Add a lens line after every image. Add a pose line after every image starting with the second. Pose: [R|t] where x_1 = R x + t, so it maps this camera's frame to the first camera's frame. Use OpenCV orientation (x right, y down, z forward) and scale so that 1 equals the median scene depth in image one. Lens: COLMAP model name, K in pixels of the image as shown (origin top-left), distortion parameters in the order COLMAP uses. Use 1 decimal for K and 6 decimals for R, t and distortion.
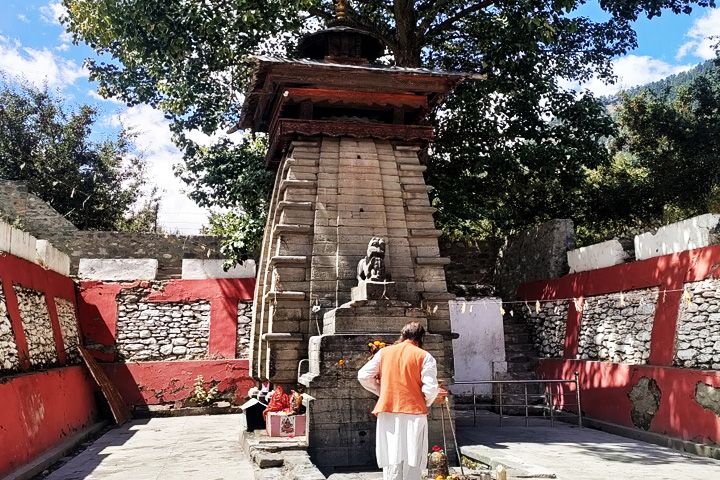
lens RADIAL K [[762.7, 0, 360.0], [0, 762.7, 240.0], [0, 0, 1]] dist [0.081407, 0.003861]
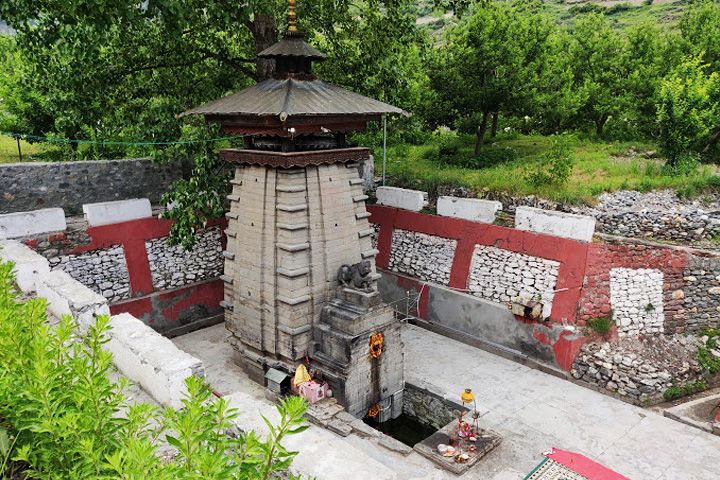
lens RADIAL K [[762.7, 0, 360.0], [0, 762.7, 240.0], [0, 0, 1]] dist [0.081407, 0.003861]
pose [[0.756727, -0.116203, 0.643321, -0.780199], [-0.188465, 0.903516, 0.384890, -0.504498], [-0.625976, -0.412500, 0.661814, 0.052235]]
